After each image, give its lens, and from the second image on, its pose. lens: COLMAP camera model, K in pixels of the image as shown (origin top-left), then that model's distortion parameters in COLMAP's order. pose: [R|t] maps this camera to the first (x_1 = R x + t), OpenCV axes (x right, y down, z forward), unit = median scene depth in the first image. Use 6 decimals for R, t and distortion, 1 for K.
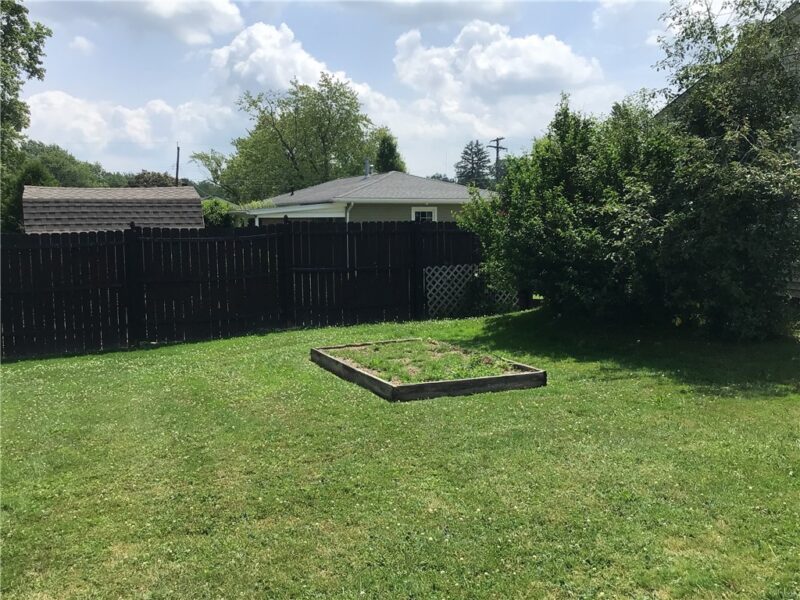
lens RADIAL K [[770.5, 0, 400.9], [0, 770.5, 286.4], [0, 0, 1]] dist [0.109953, -0.200763]
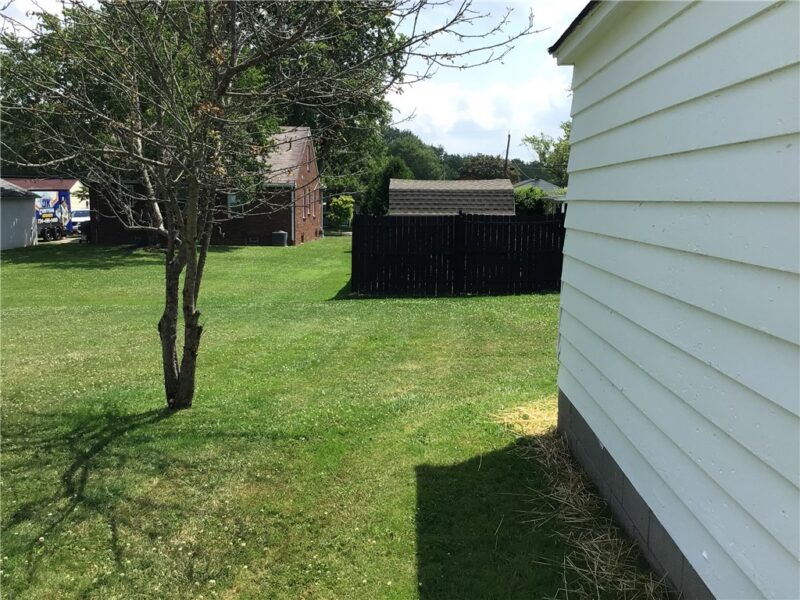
lens RADIAL K [[770.5, 0, 400.9], [0, 770.5, 286.4], [0, 0, 1]] dist [0.109953, -0.200763]
pose [[0.914121, 0.067848, -0.399724, 0.037342], [-0.056827, 0.997607, 0.039374, 0.002345], [0.401439, -0.013278, 0.915790, -0.098058]]
